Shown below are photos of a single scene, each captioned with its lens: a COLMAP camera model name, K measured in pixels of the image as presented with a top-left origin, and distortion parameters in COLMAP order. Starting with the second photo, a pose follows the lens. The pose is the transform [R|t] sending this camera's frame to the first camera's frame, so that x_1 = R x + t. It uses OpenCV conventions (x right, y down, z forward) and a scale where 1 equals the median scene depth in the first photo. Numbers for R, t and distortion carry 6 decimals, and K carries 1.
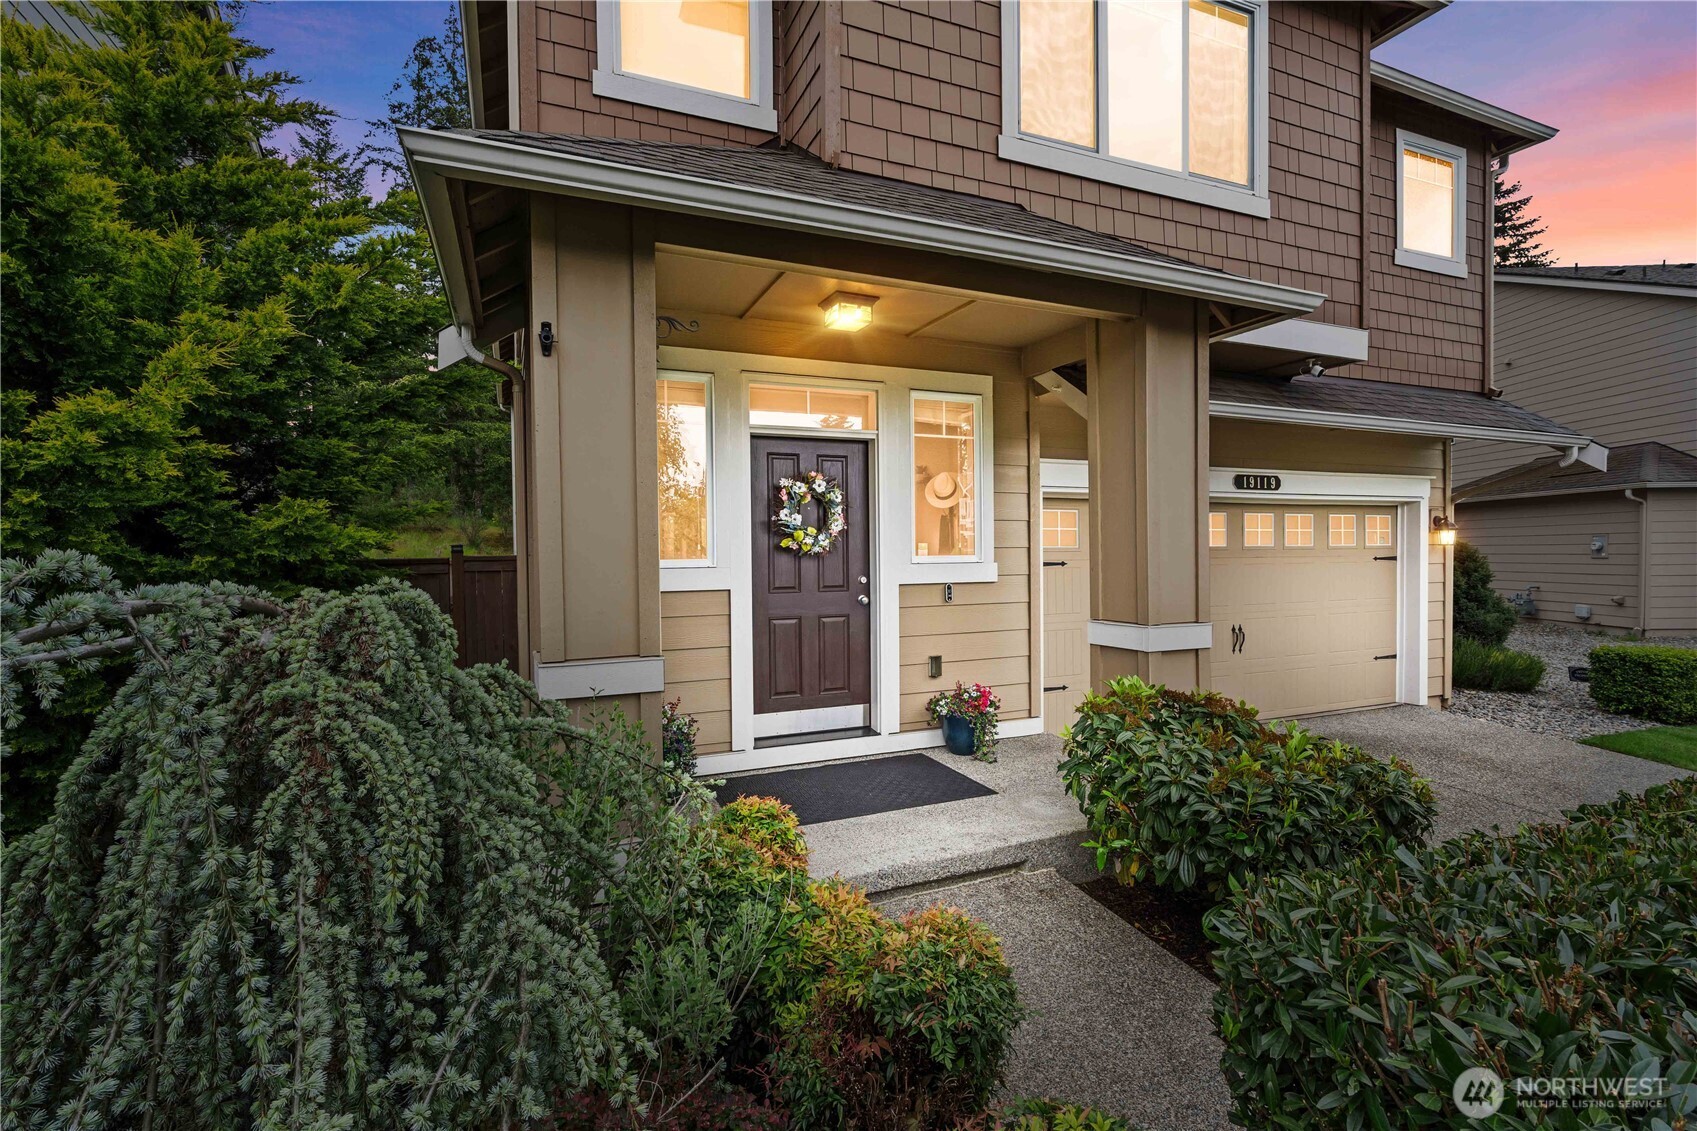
lens RADIAL K [[758.8, 0, 848.5], [0, 758.8, 565.5], [0, 0, 1]] dist [-0.001684, -0.000157]
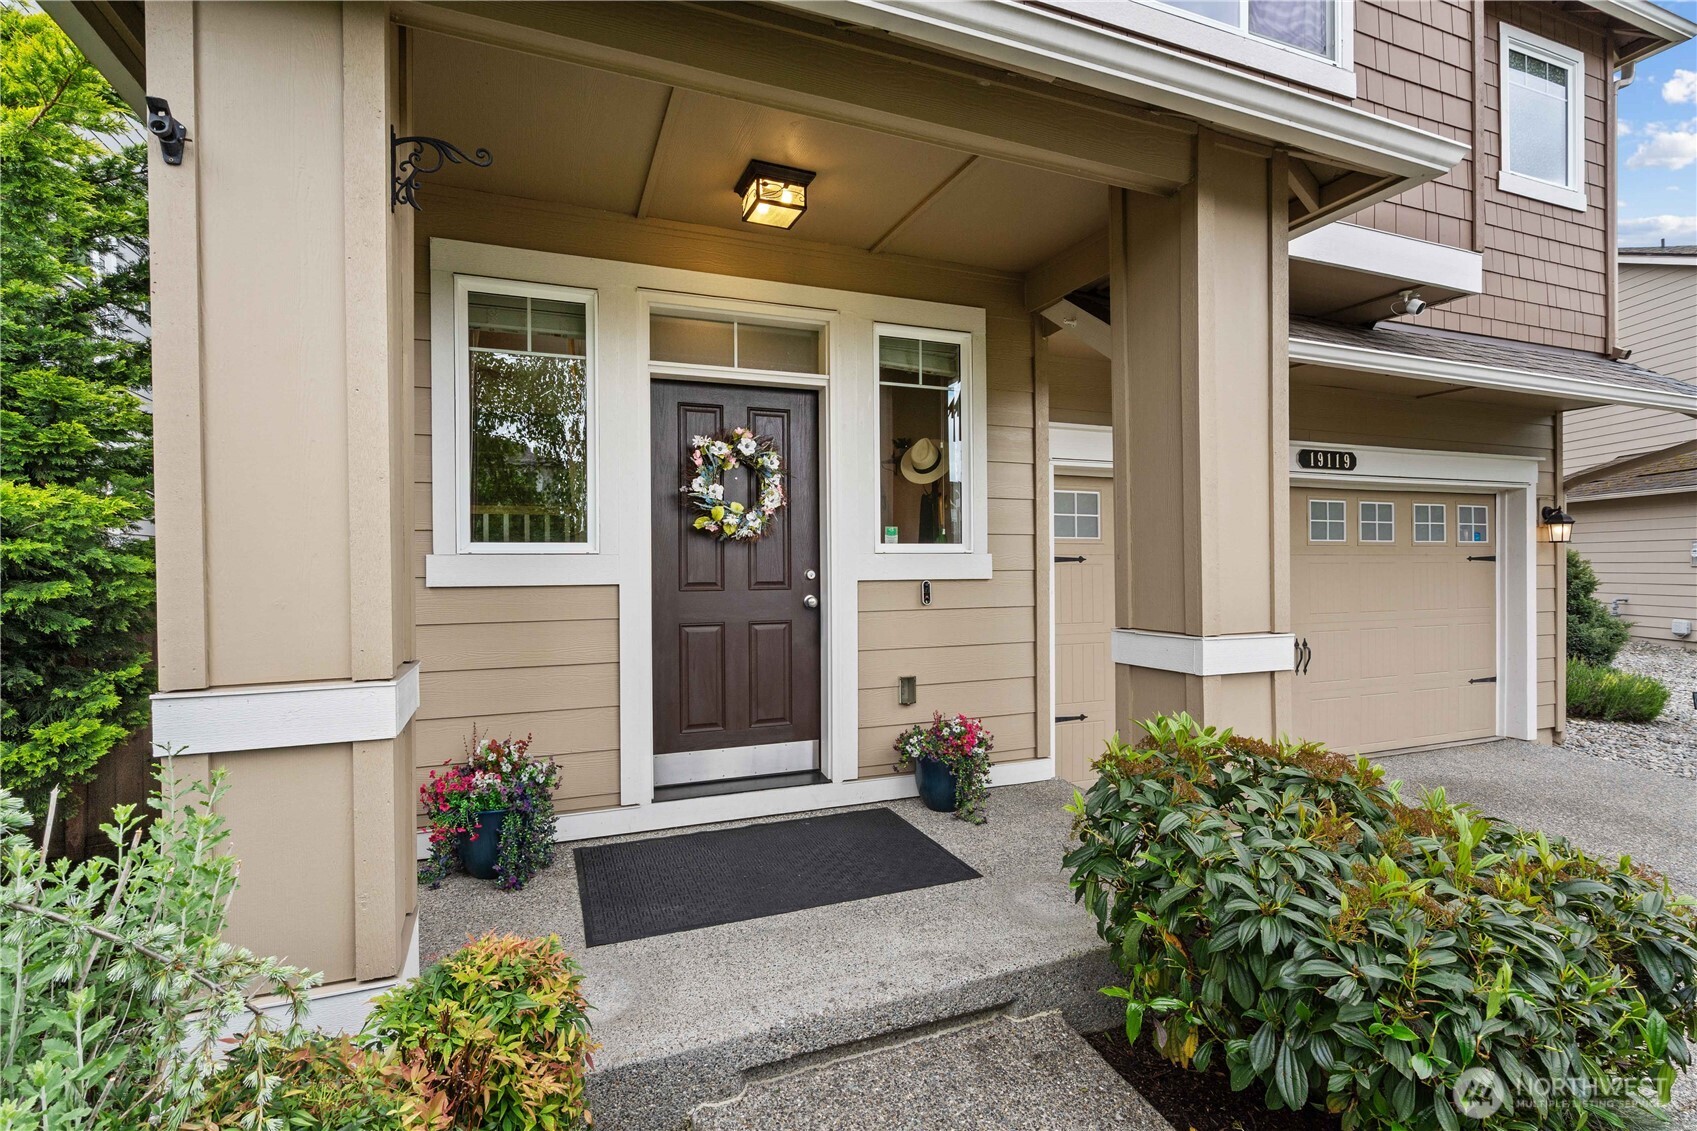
lens RADIAL K [[758.8, 0, 848.5], [0, 758.8, 565.5], [0, 0, 1]] dist [-0.001684, -0.000157]
pose [[0.999504, 0.003788, -0.031270, 0.084875], [-0.004337, 0.999837, -0.017539, 0.024263], [0.031198, 0.017666, 0.999357, 0.262719]]
